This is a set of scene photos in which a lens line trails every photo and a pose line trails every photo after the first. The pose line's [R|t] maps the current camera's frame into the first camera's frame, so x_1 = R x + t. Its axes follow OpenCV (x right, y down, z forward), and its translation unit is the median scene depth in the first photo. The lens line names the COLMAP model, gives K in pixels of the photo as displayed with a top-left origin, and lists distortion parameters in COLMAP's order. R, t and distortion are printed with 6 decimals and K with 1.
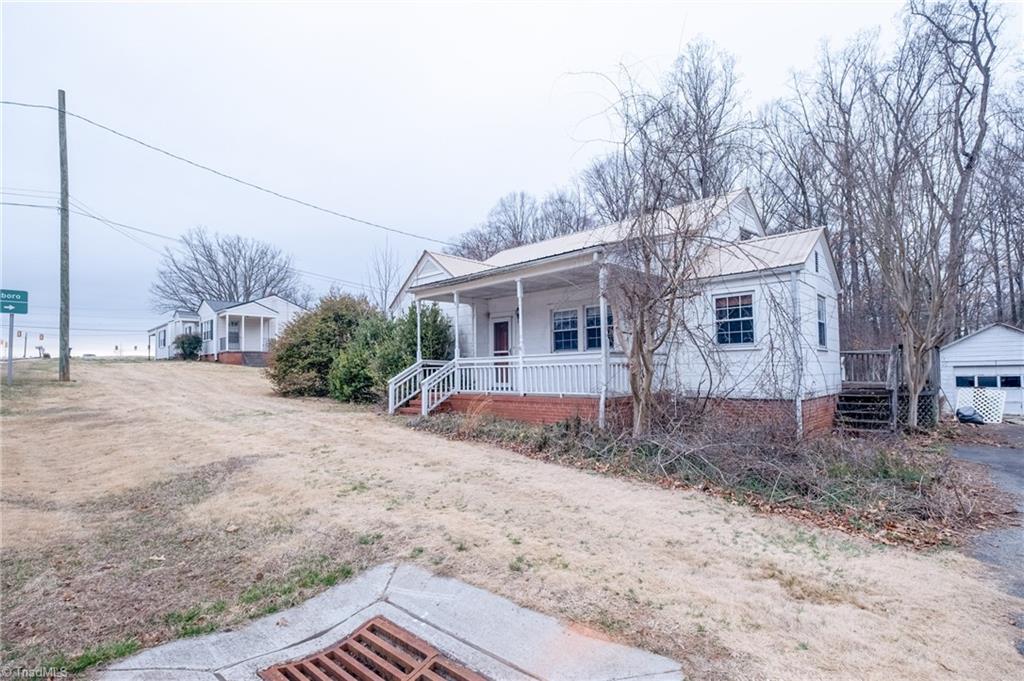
lens RADIAL K [[458.0, 0, 513.2], [0, 458.0, 335.4], [0, 0, 1]] dist [-0.001380, 0.000000]
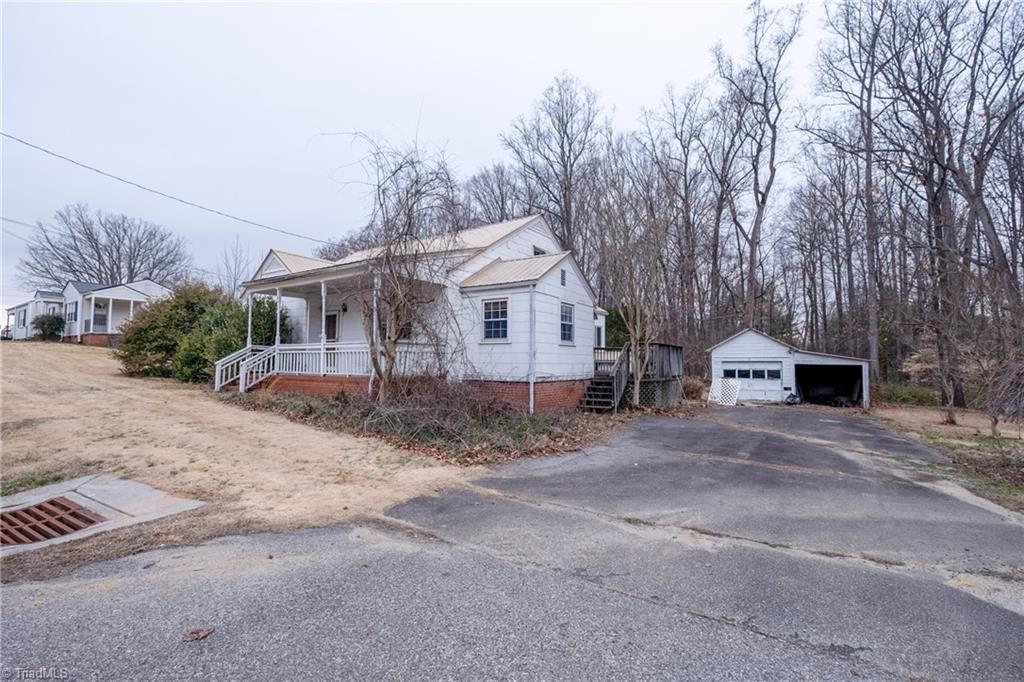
lens RADIAL K [[454.5, 0, 512.7], [0, 454.5, 320.3], [0, 0, 1]] dist [-0.002131, -0.000342]
pose [[0.989431, 0.032823, 0.141239, 0.225528], [-0.030757, 0.999386, -0.016783, -0.008251], [-0.141704, 0.012262, 0.989833, -0.179234]]
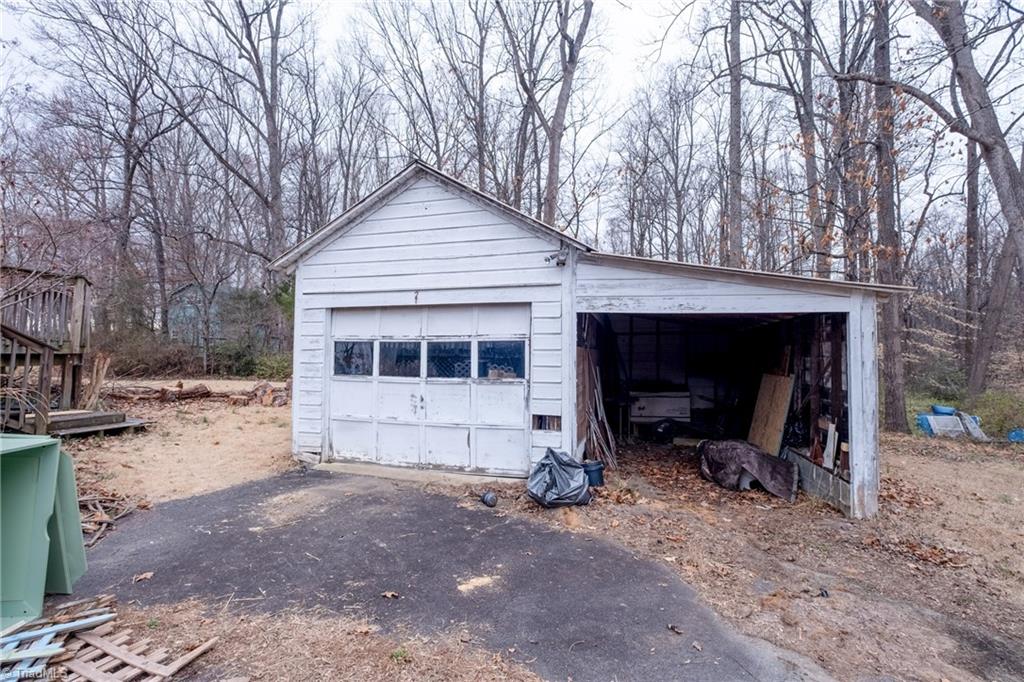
lens RADIAL K [[454.5, 0, 512.7], [0, 454.5, 320.3], [0, 0, 1]] dist [-0.002131, -0.000342]
pose [[0.893957, 0.044015, 0.445987, 1.026098], [-0.049193, 0.998789, 0.000034, 0.075355], [-0.445446, -0.021970, 0.895039, 0.729313]]
